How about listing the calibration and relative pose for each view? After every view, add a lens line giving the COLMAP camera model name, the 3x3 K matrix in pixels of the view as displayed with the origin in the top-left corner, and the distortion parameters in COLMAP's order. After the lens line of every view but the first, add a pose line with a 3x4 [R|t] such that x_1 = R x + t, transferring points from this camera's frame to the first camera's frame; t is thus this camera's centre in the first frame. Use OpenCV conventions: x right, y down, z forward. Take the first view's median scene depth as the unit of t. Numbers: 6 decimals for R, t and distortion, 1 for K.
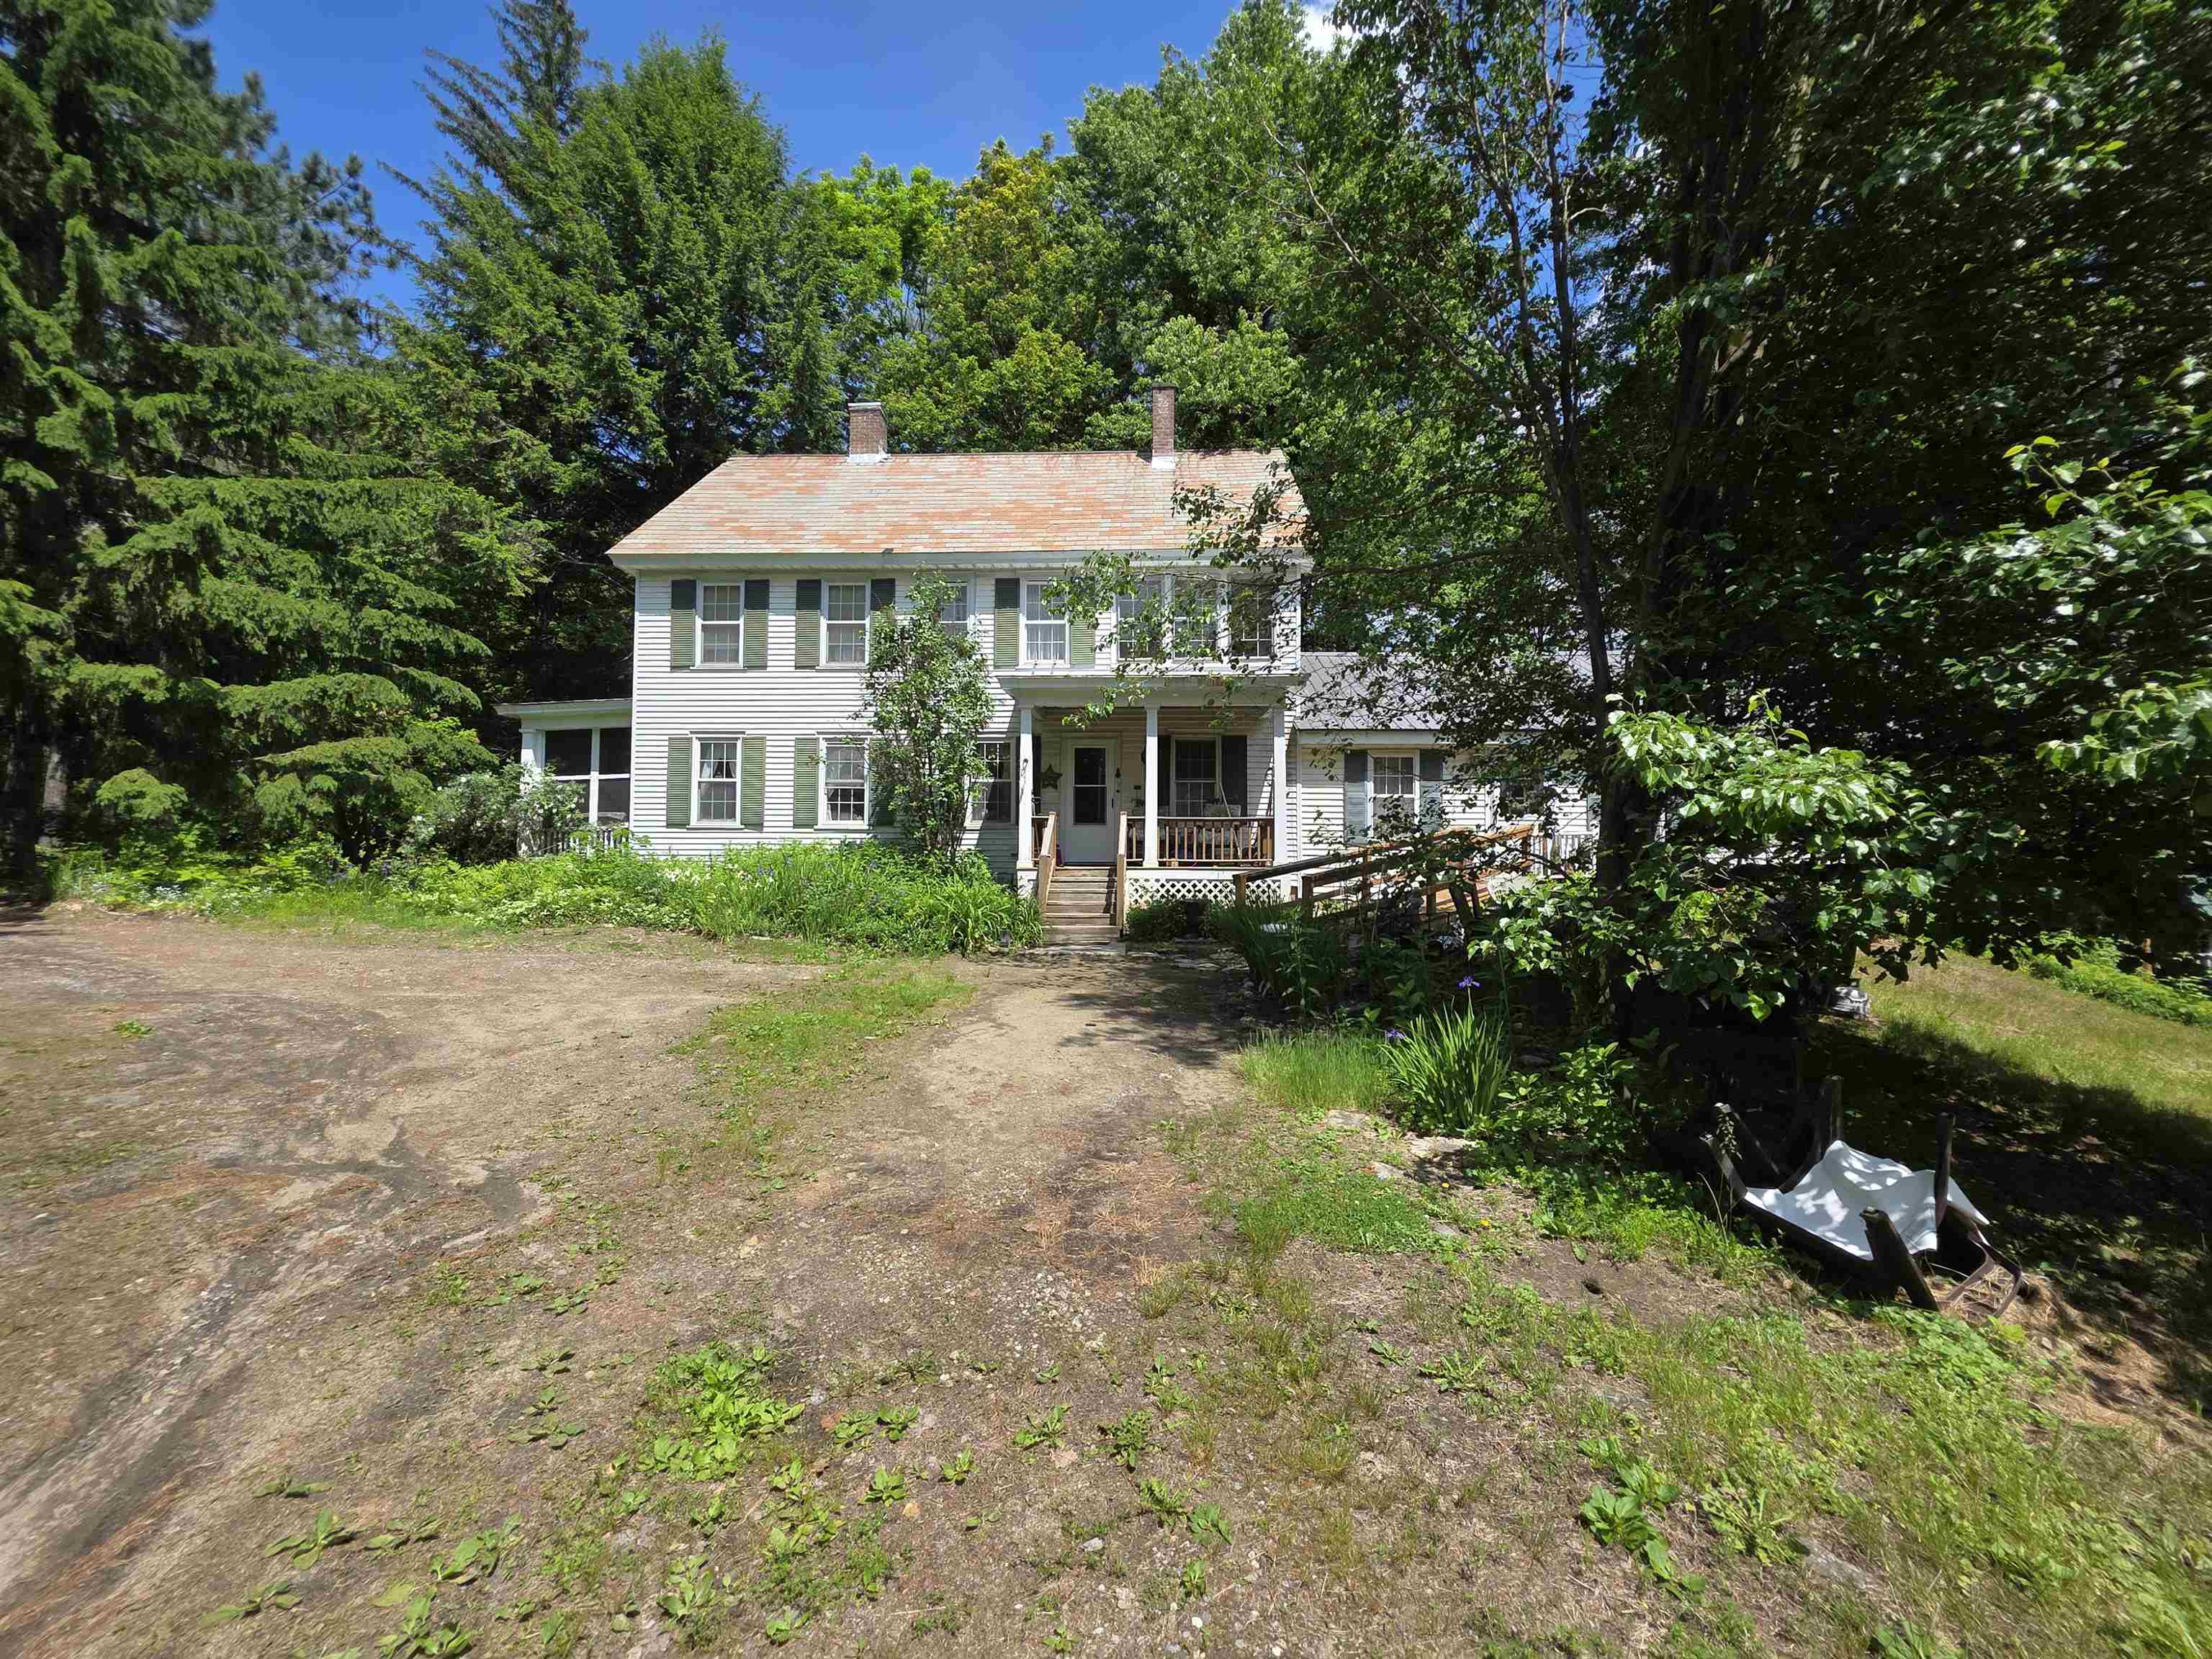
lens RADIAL K [[884.8, 0, 1116.0], [0, 884.8, 826.2], [0, 0, 1]] dist [0.001383, -0.000827]
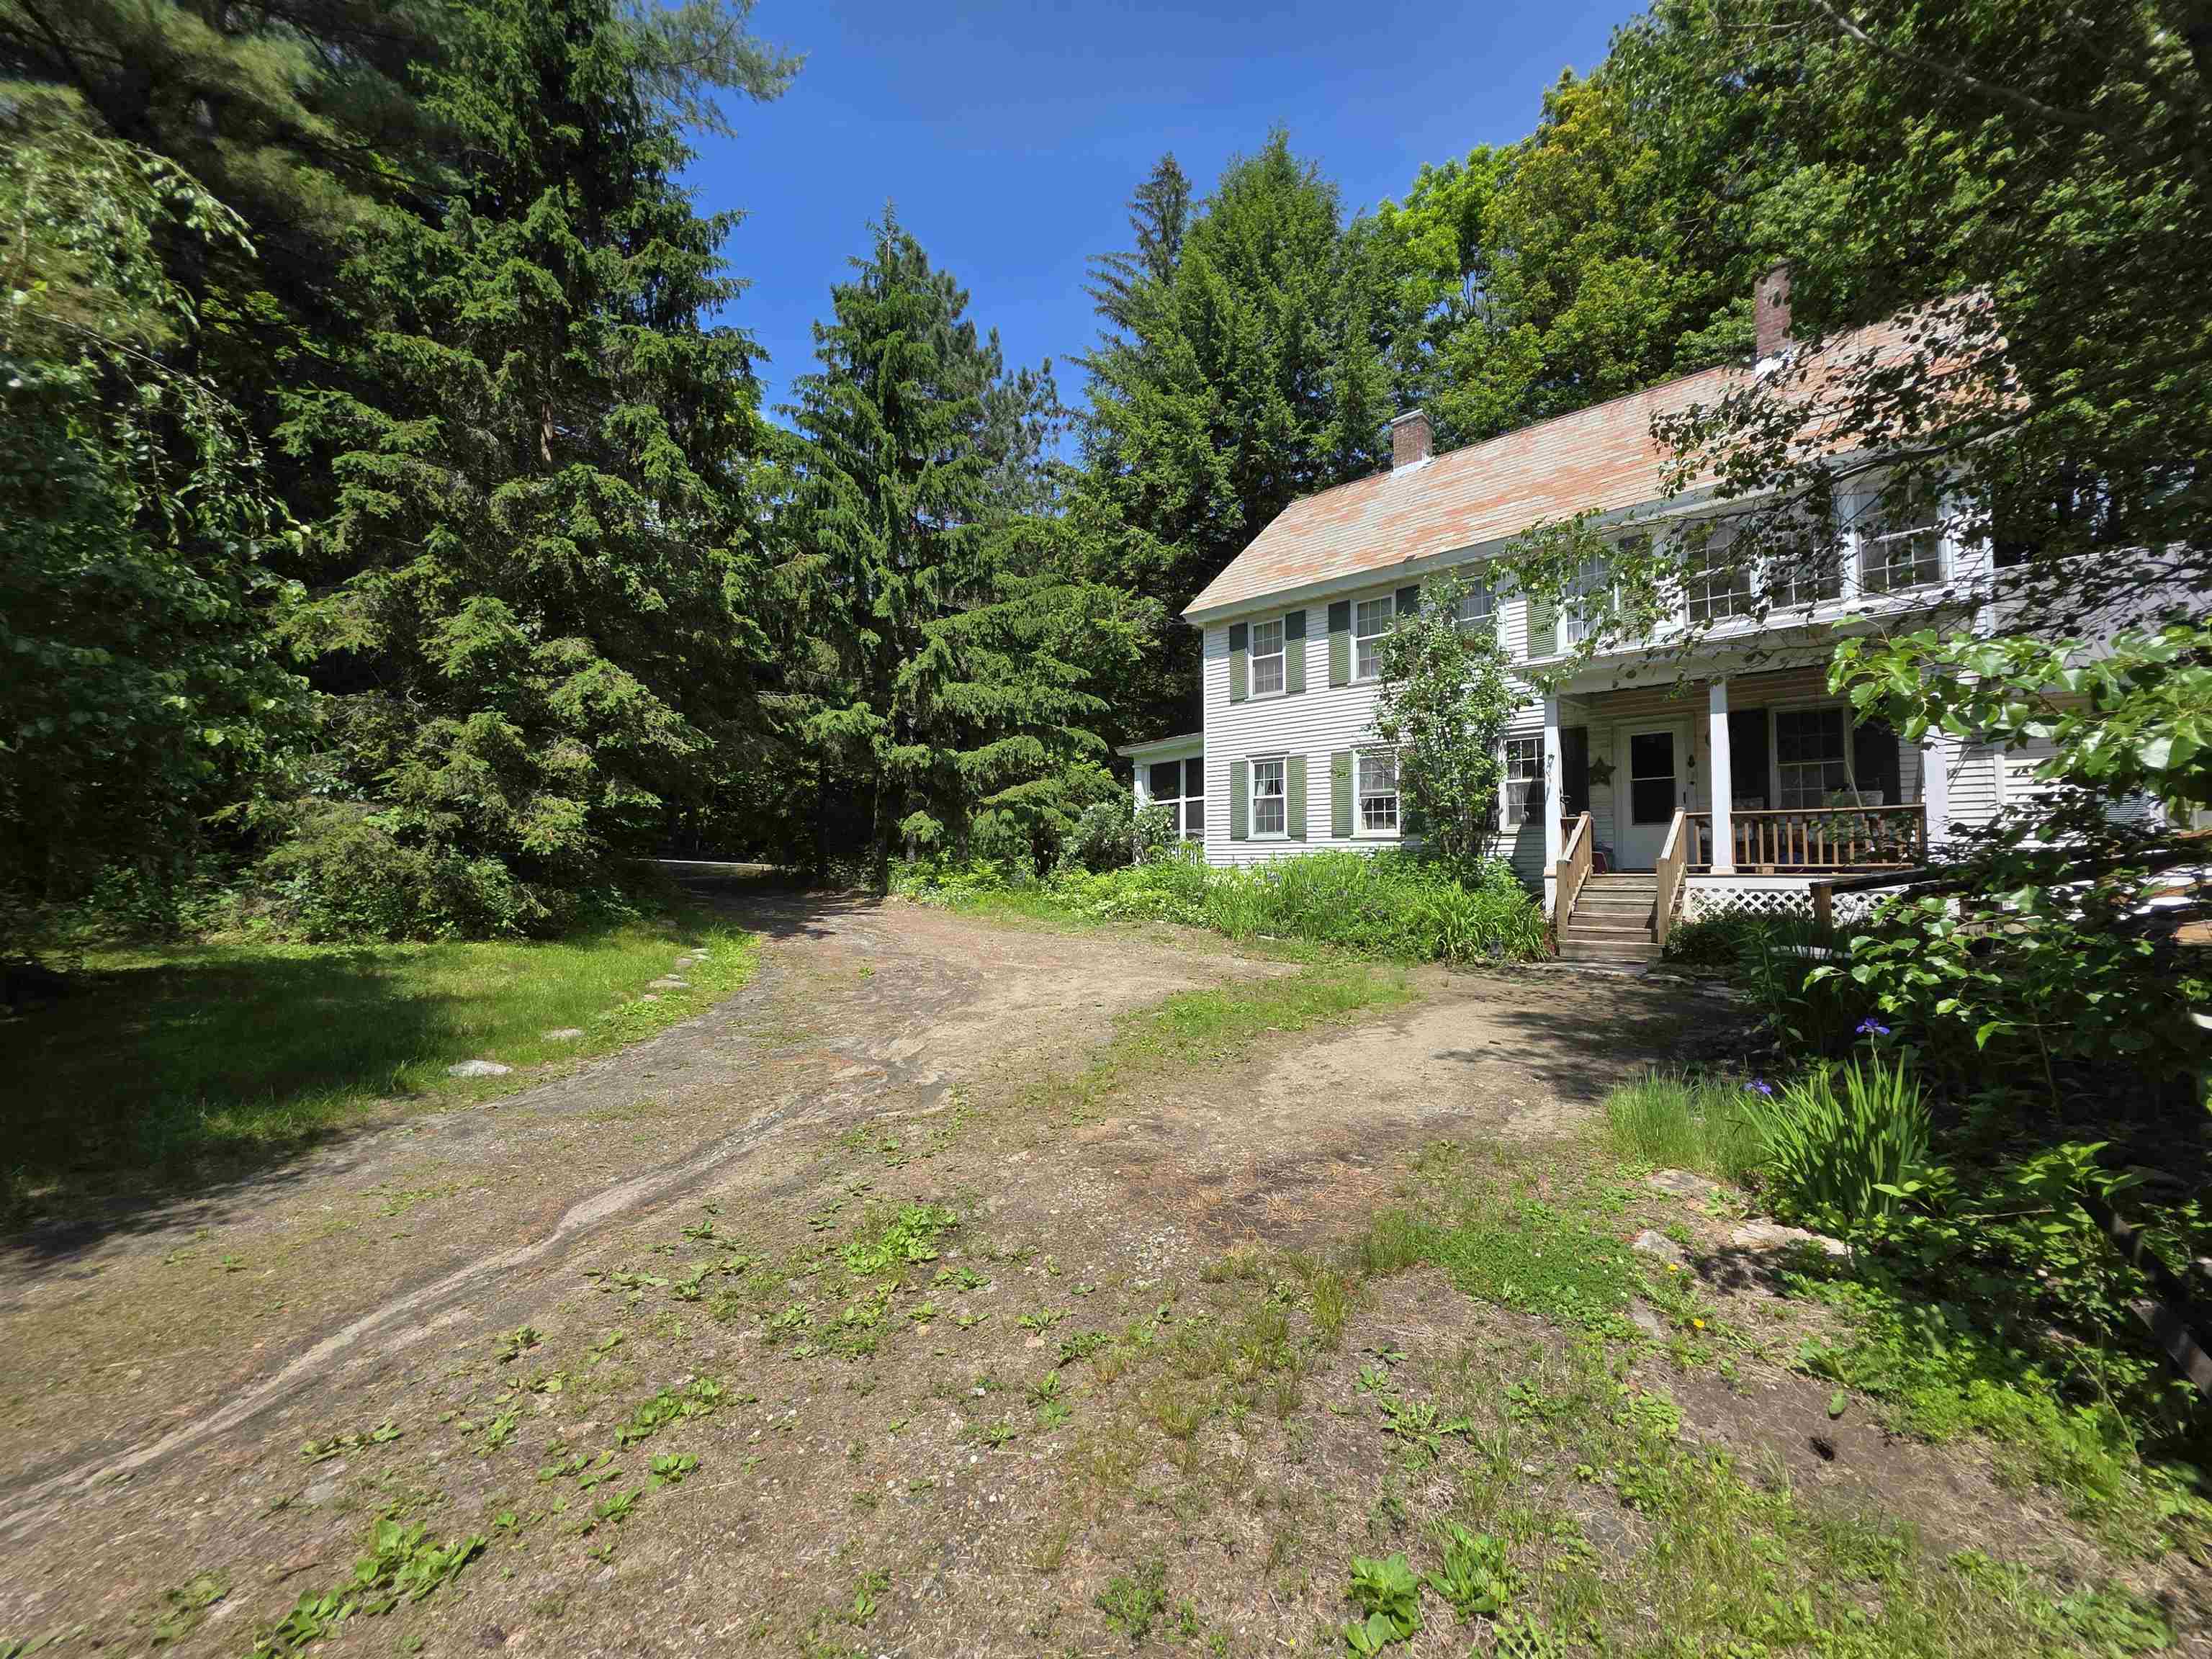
lens RADIAL K [[885.1, 0, 1113.7], [0, 885.1, 823.7], [0, 0, 1]] dist [0.001260, -0.000006]
pose [[0.766992, -0.037288, -0.640573, 0.118887], [0.028040, 0.999304, -0.024596, 0.003903], [0.641044, 0.000904, 0.767504, 0.017789]]
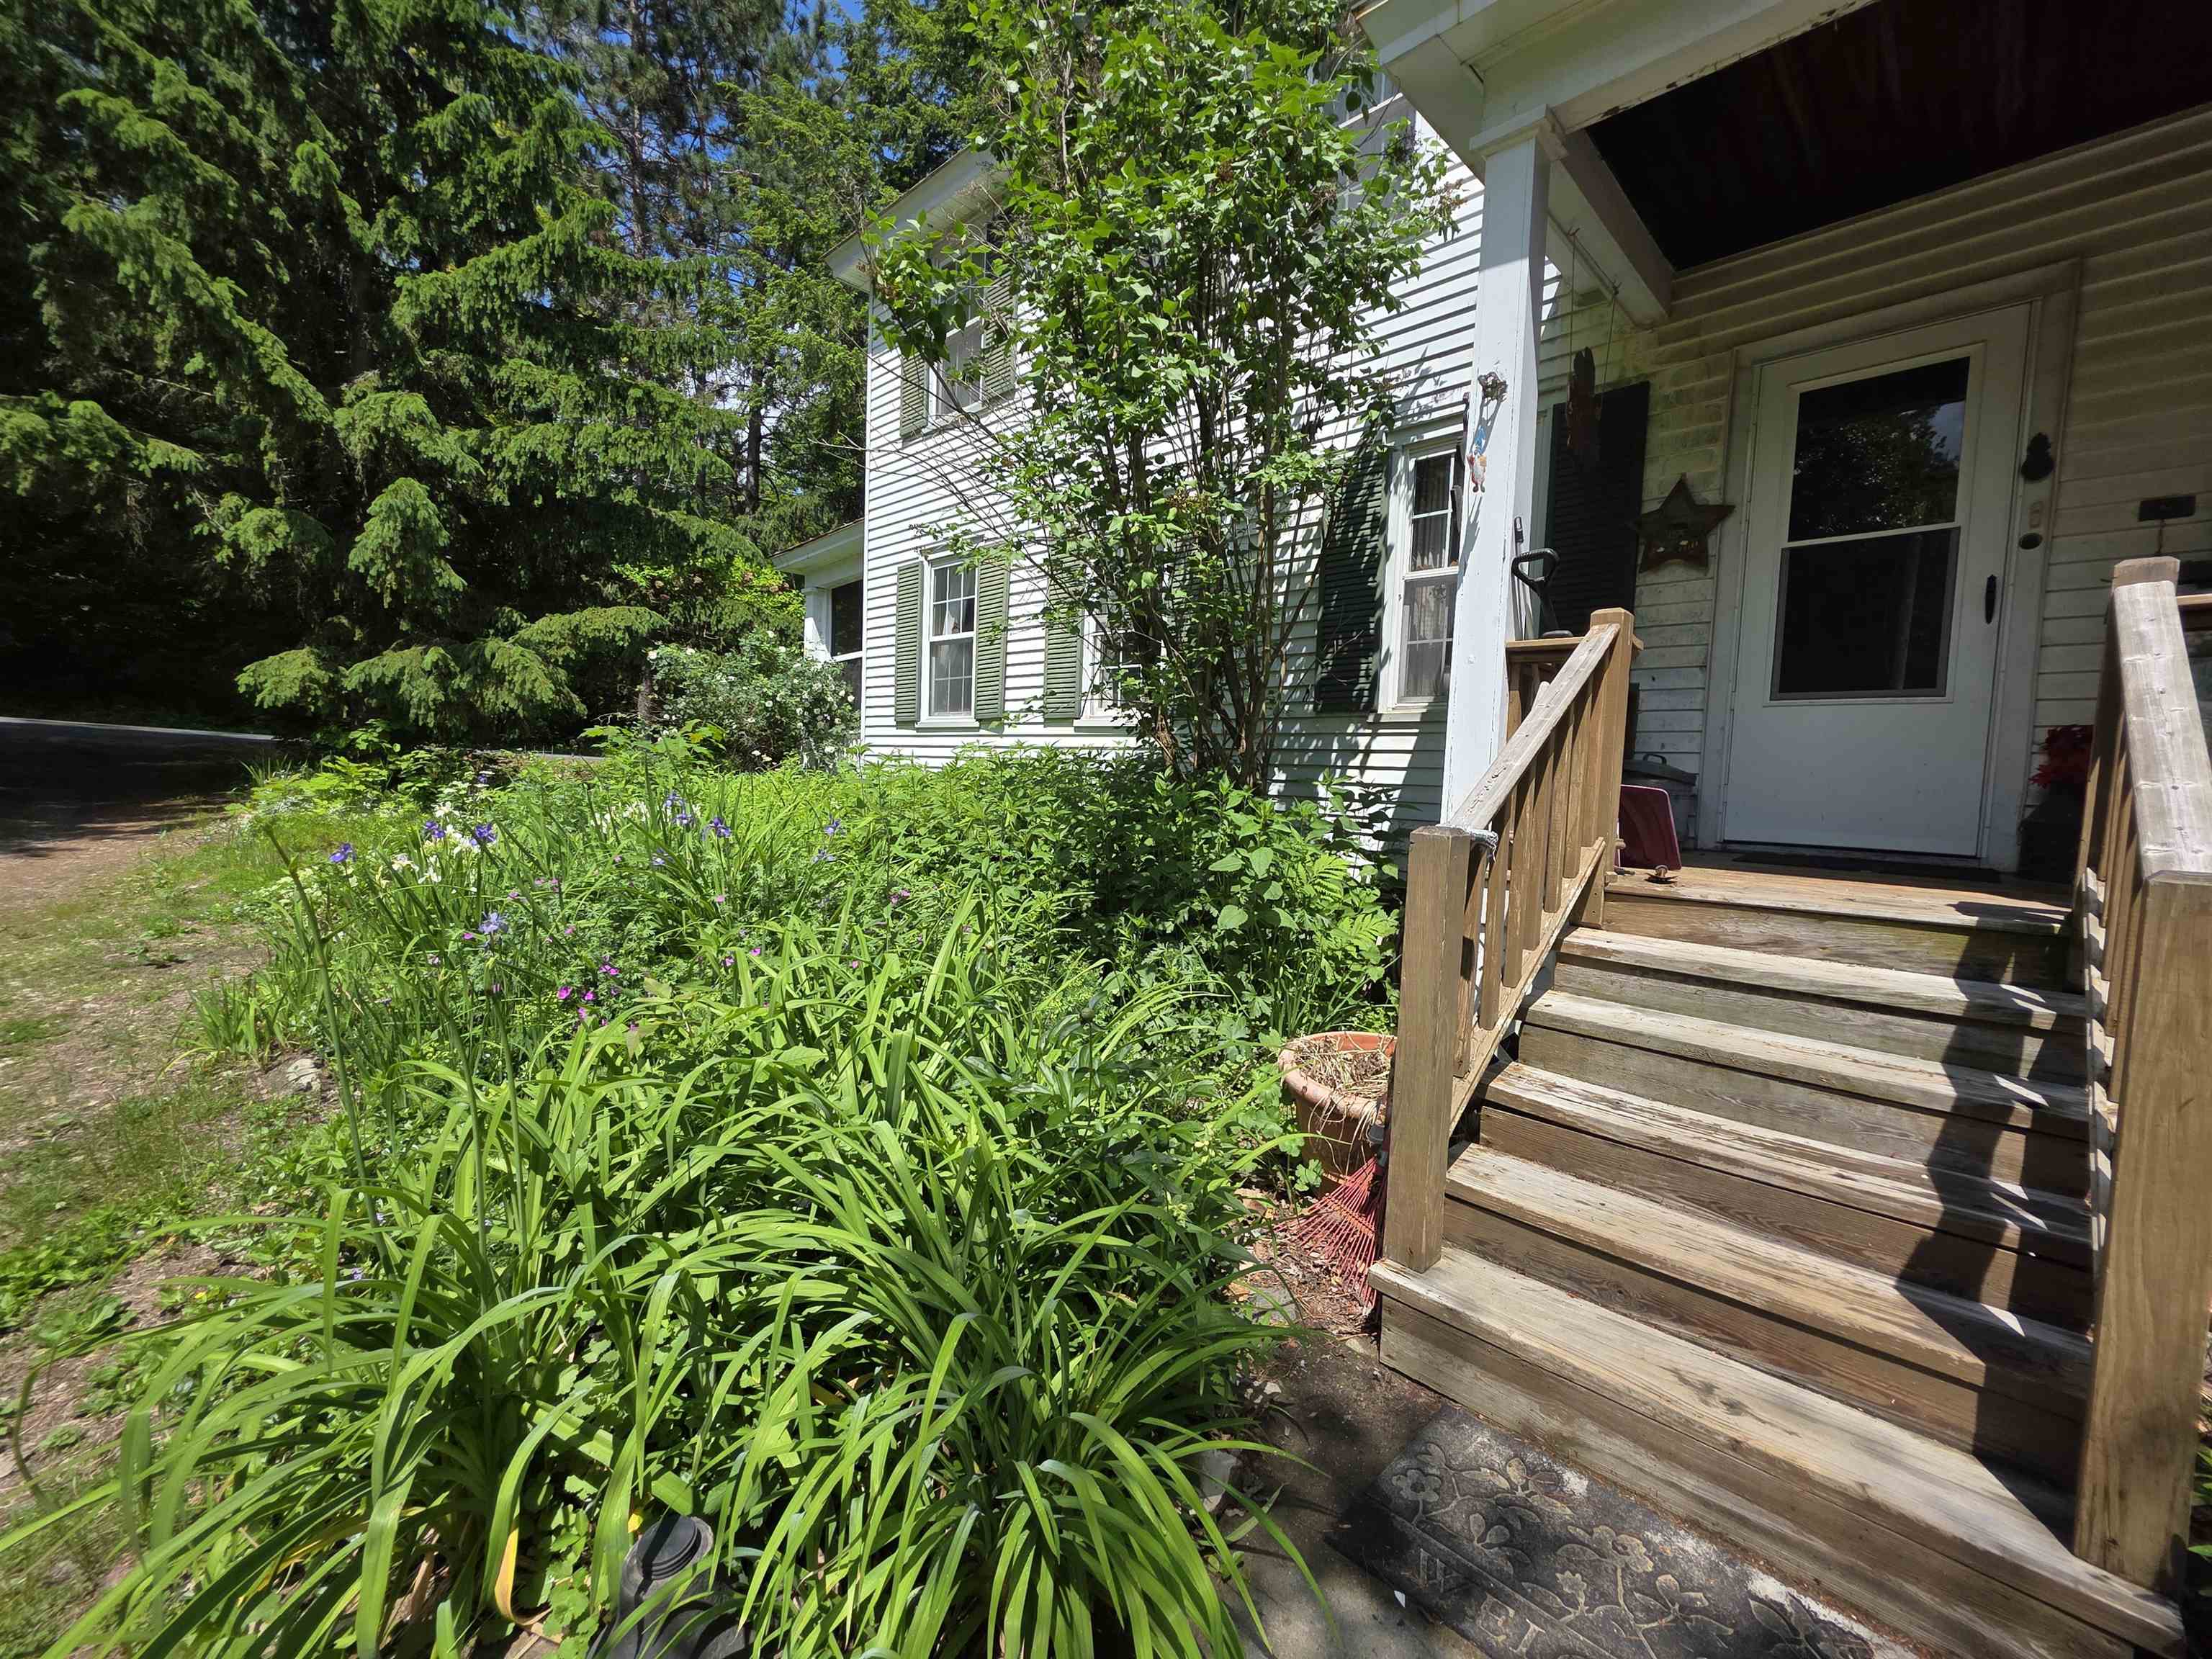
lens RADIAL K [[885.1, 0, 1113.7], [0, 885.1, 823.7], [0, 0, 1]] dist [0.001260, -0.000006]
pose [[0.741997, 0.061754, -0.667553, -0.015851], [-0.012834, 0.996874, 0.077954, 0.017375], [0.670280, -0.049274, 0.740471, 0.690701]]
